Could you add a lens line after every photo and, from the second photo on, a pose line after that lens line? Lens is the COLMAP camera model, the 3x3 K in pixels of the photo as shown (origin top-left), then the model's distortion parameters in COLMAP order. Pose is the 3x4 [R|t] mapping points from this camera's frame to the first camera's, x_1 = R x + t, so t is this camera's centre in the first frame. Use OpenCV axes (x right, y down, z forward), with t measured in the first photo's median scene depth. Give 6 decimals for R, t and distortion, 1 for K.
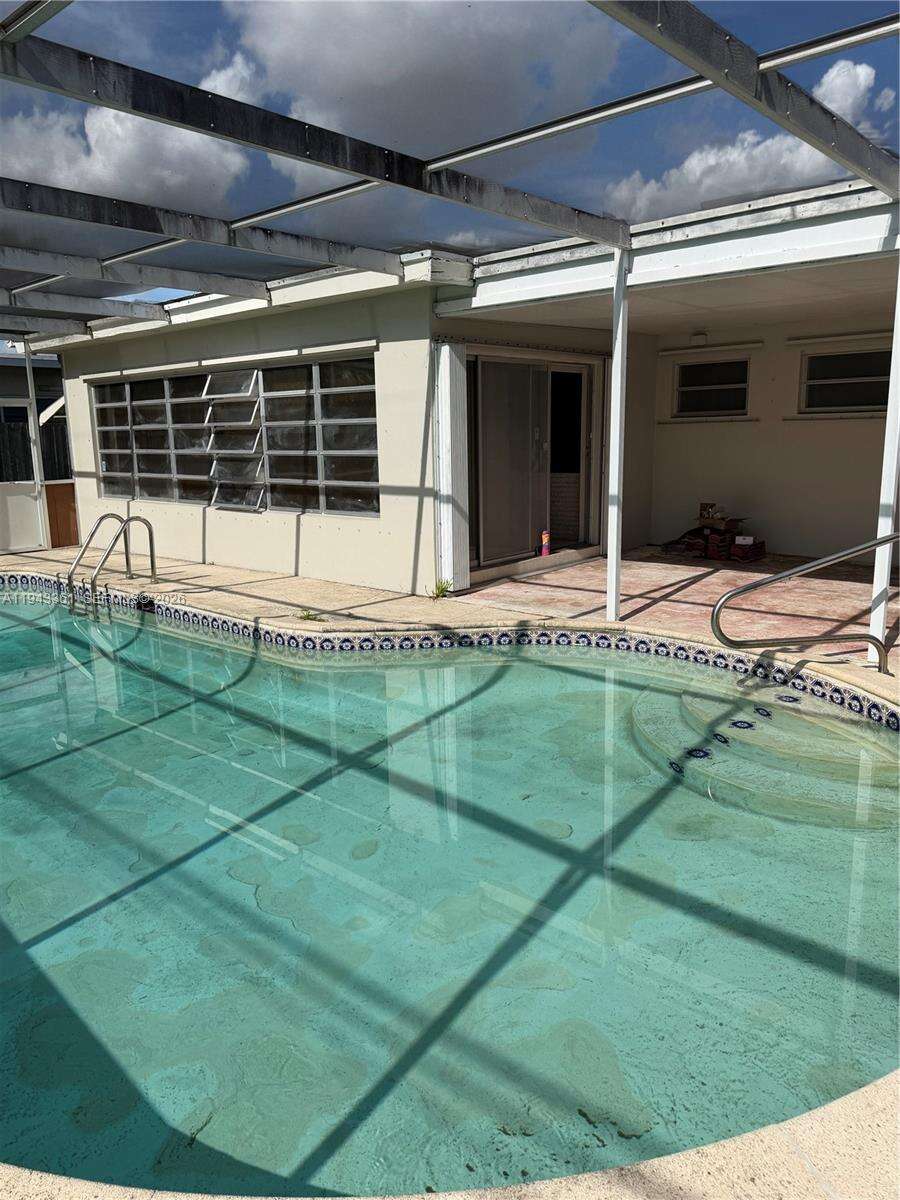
lens RADIAL K [[847.3, 0, 450.6], [0, 847.3, 600.8], [0, 0, 1]] dist [0.069312, -0.024437]
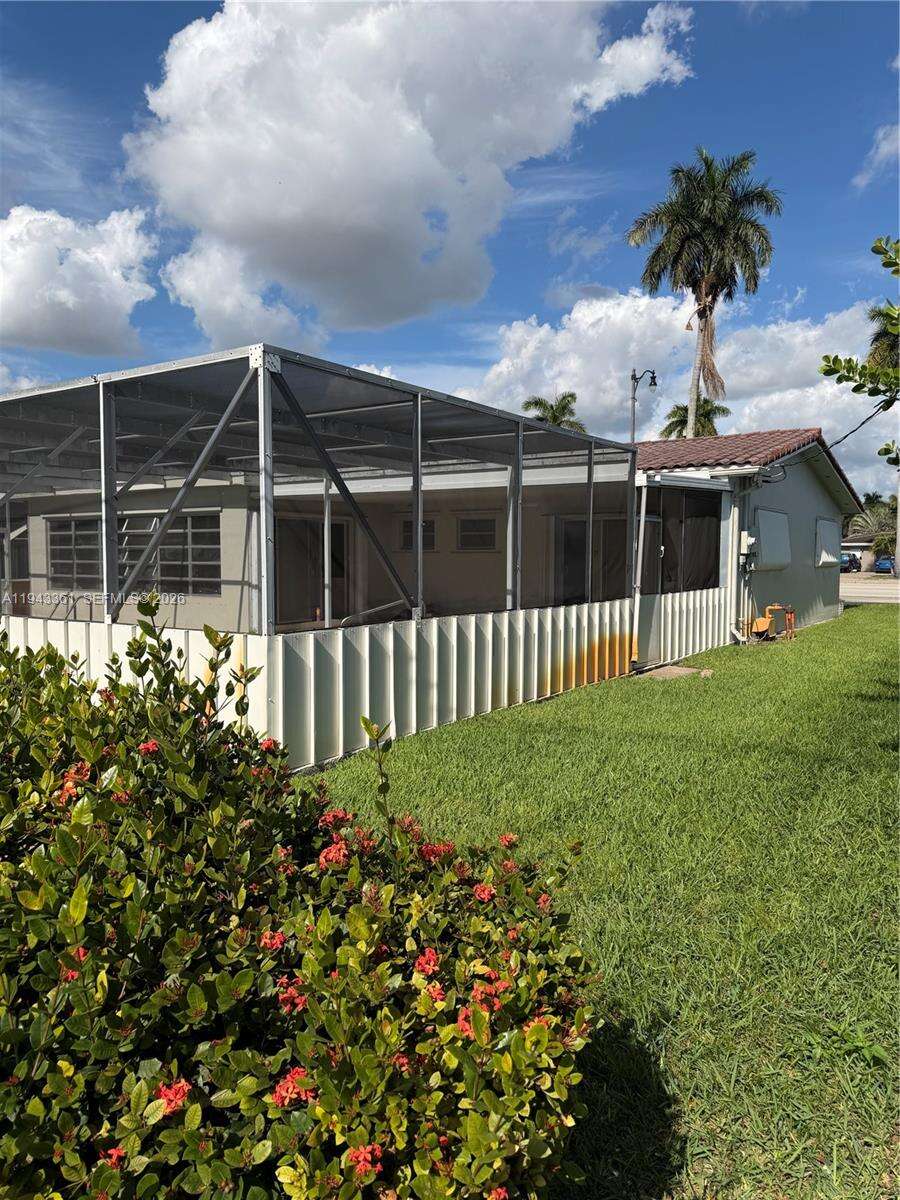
lens RADIAL K [[847.3, 0, 451.6], [0, 847.3, 597.0], [0, 0, 1]] dist [0.069312, -0.024437]
pose [[0.992372, 0.016122, 0.122222, 0.181542], [0.002020, 0.989153, -0.146877, 0.168976], [-0.123264, 0.146003, 0.981575, -0.859474]]
